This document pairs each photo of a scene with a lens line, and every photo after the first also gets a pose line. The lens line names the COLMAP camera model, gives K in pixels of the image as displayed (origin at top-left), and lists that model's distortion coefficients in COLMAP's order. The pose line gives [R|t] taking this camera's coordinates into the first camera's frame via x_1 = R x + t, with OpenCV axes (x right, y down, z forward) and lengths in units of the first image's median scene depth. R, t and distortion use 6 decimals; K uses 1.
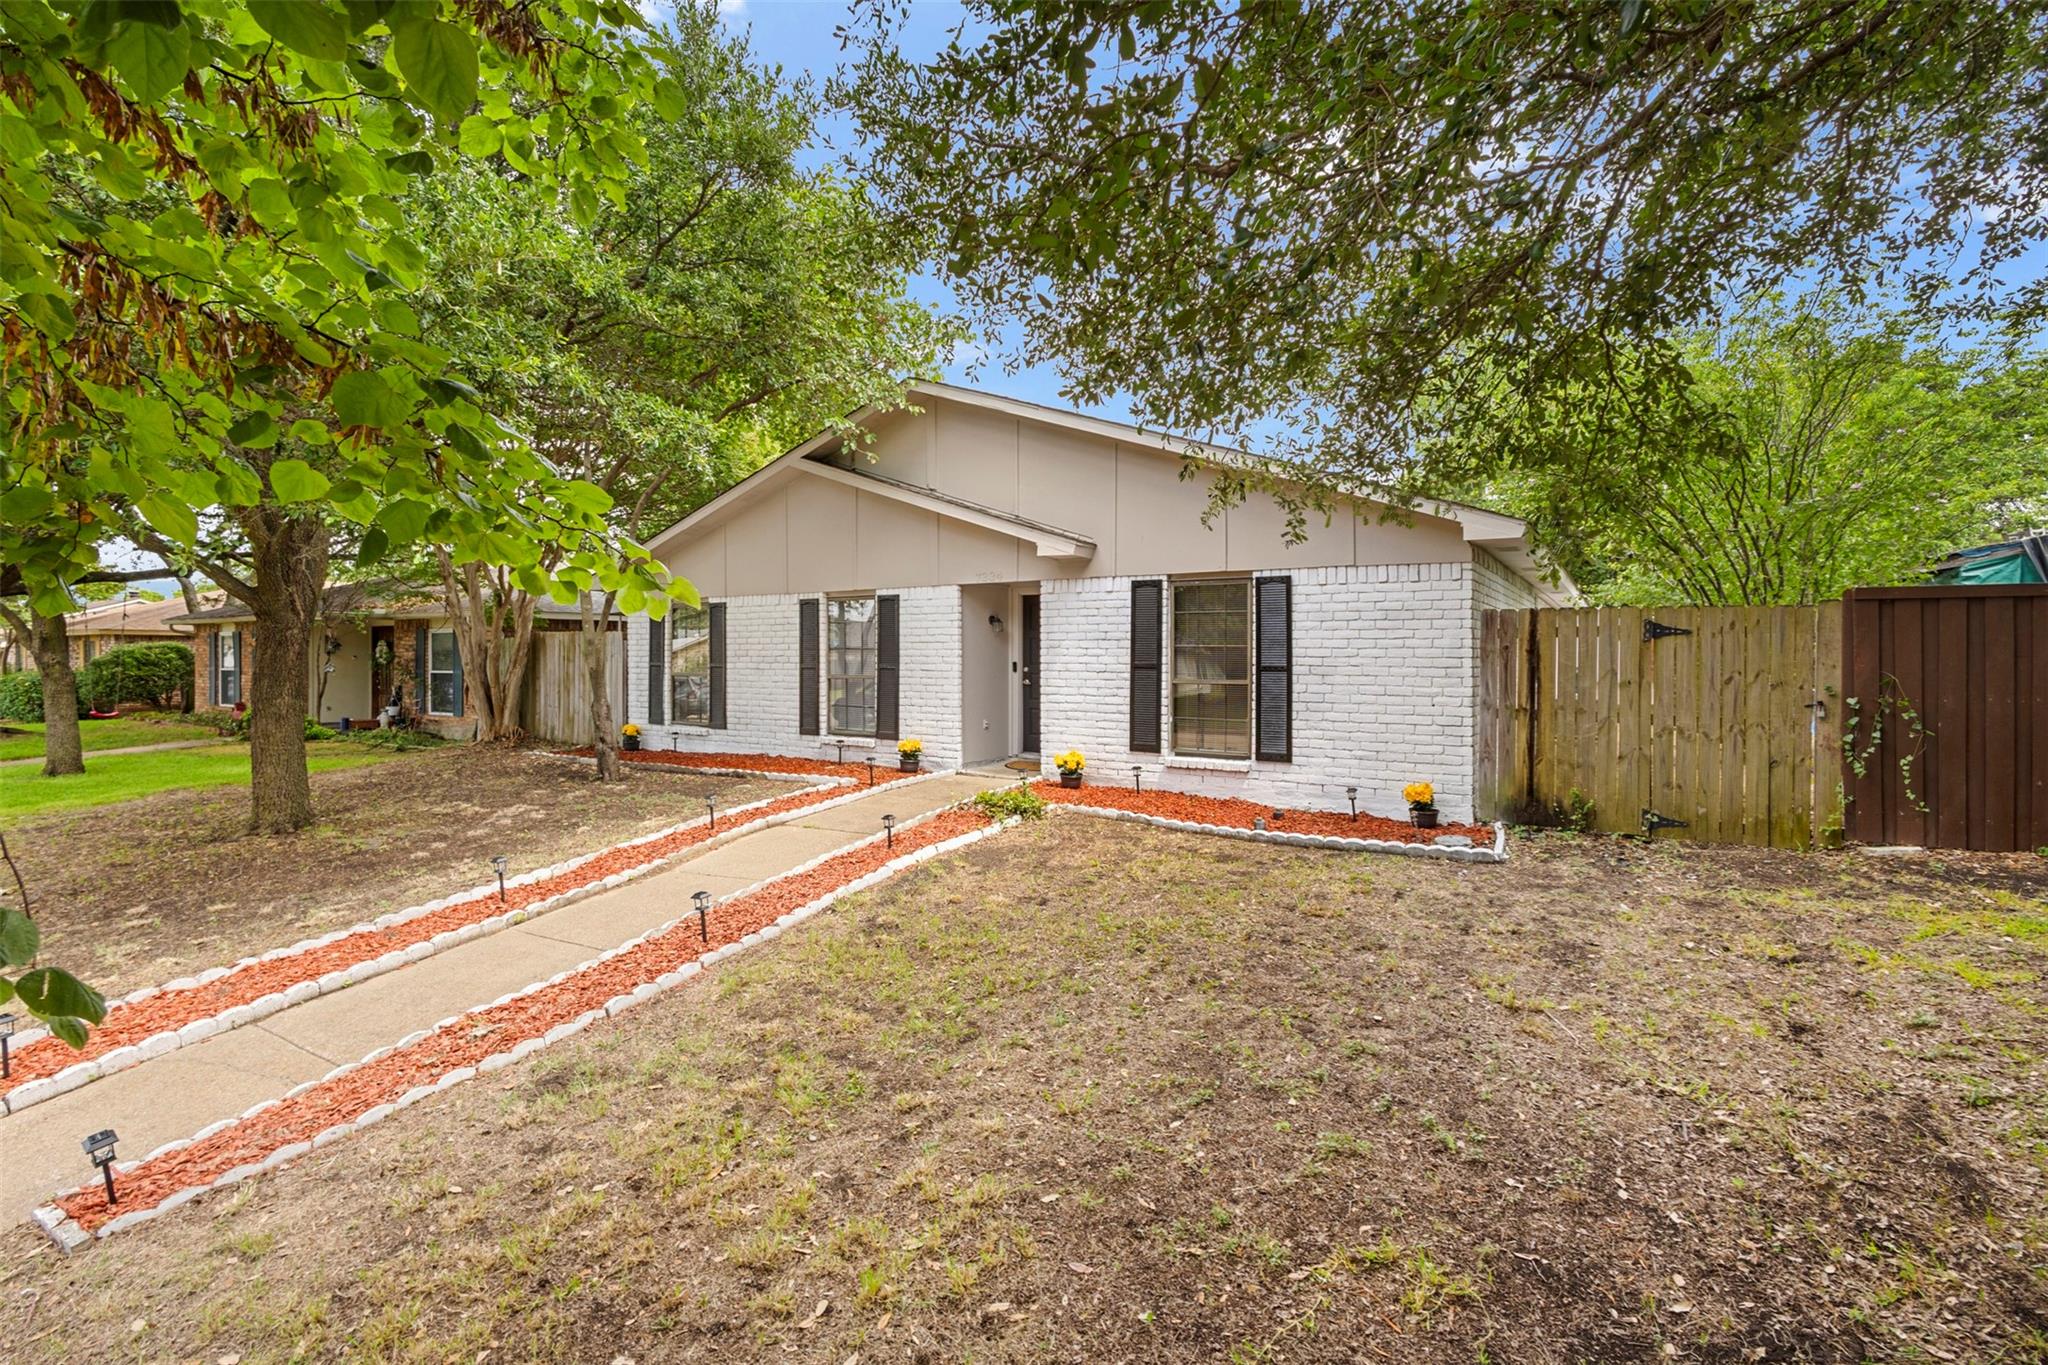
lens RADIAL K [[950.0, 0, 1019.5], [0, 950.0, 663.2], [0, 0, 1]] dist [0.001824, -0.000357]
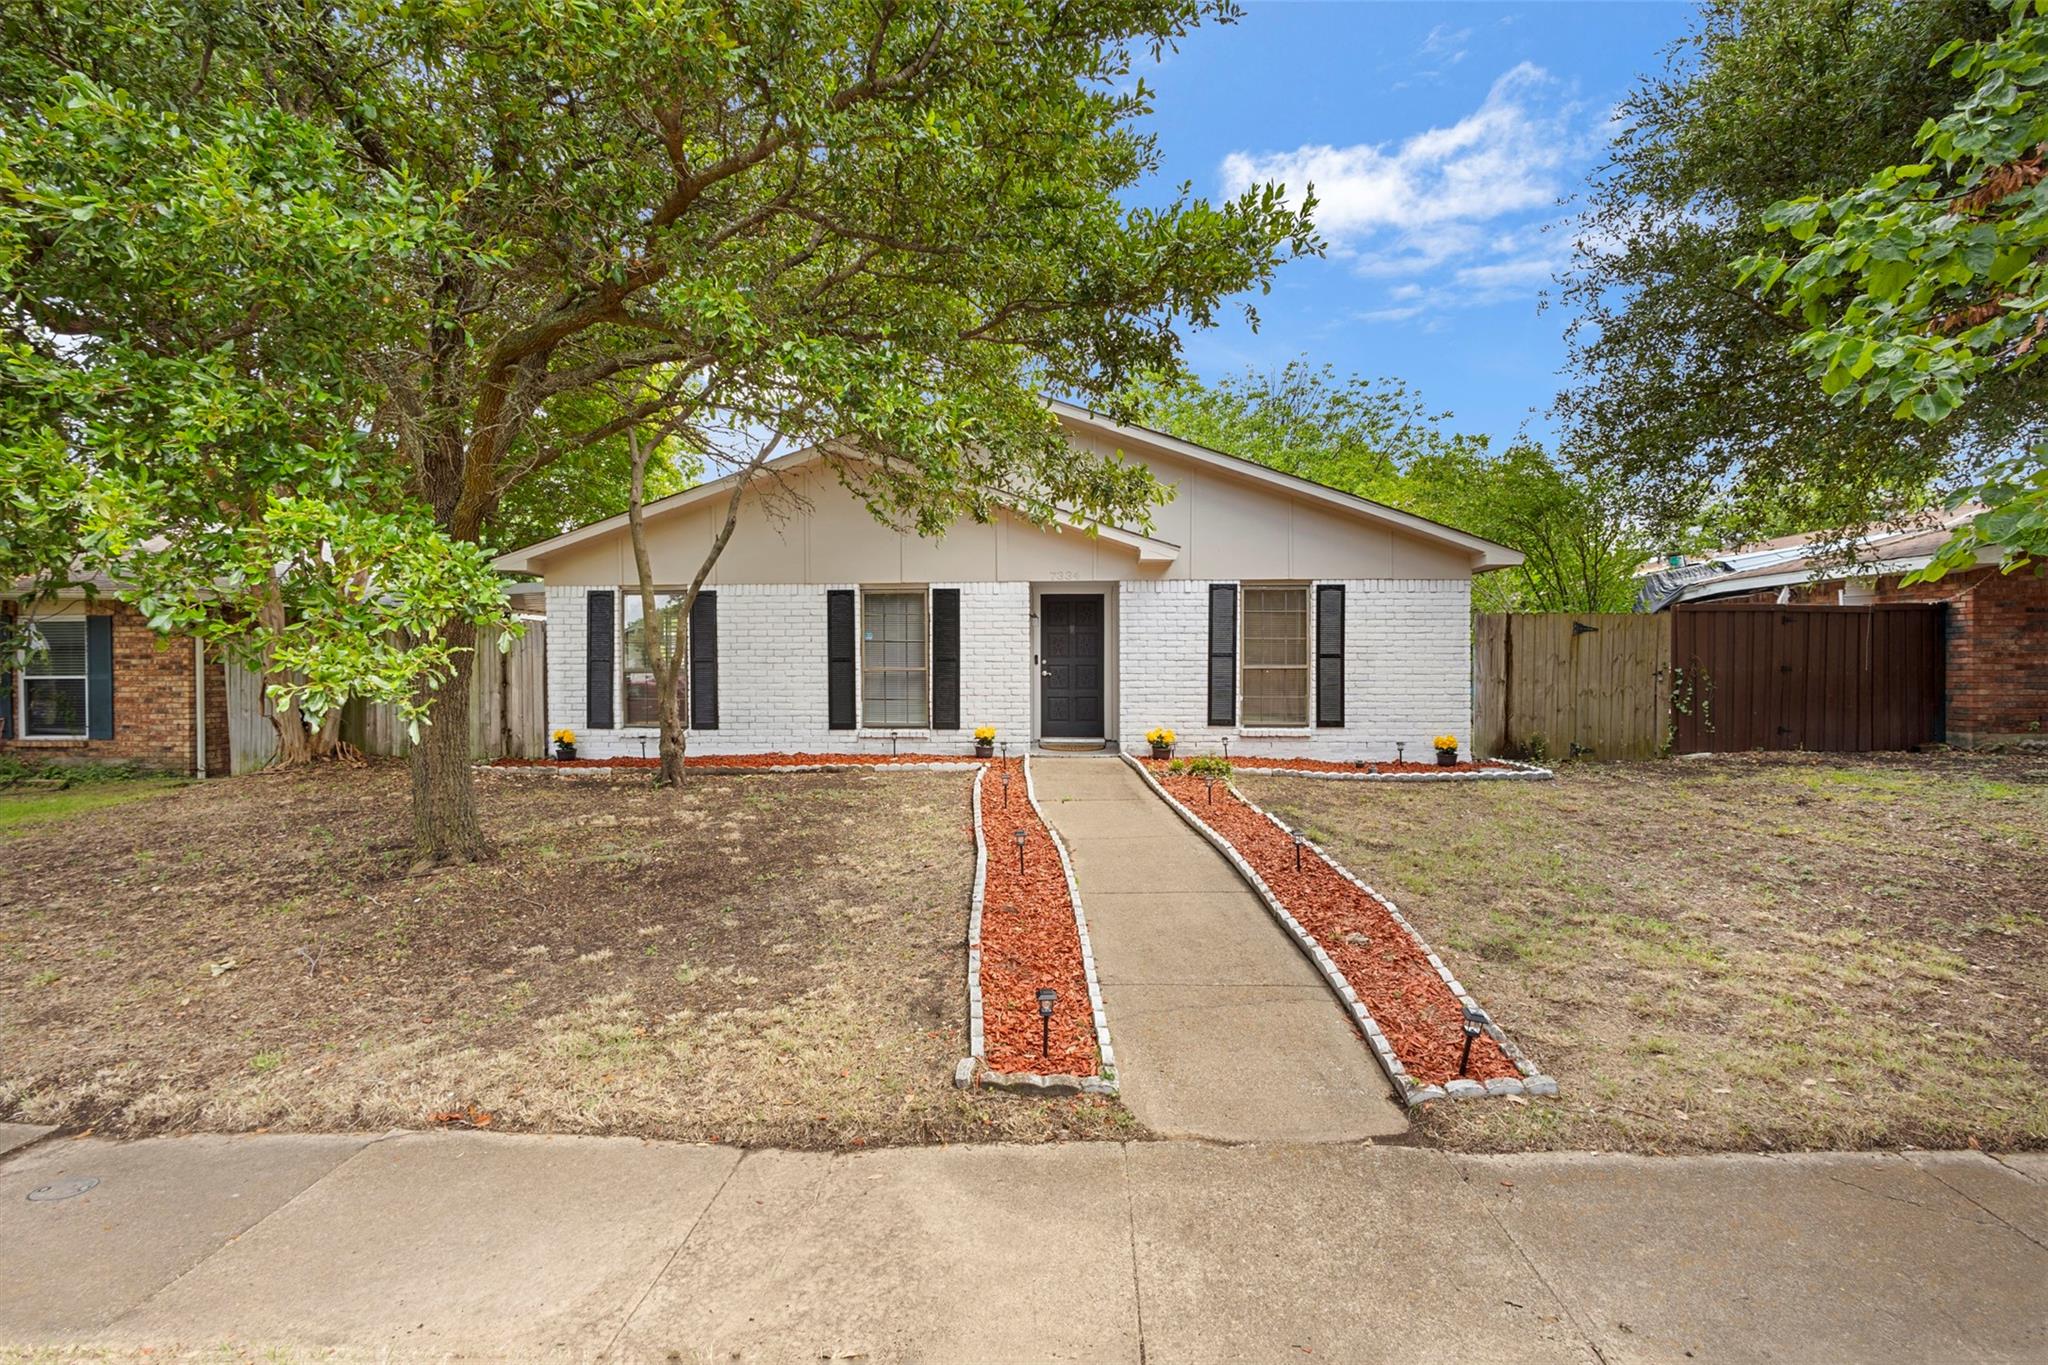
lens RADIAL K [[944.8, 0, 1024.0], [0, 944.8, 682.5], [0, 0, 1]] dist [0.001576, -0.000465]
pose [[0.865160, -0.010762, 0.501380, -0.689912], [0.007985, 0.999939, 0.007685, 0.026973], [-0.501432, -0.002646, 0.865193, 0.083179]]
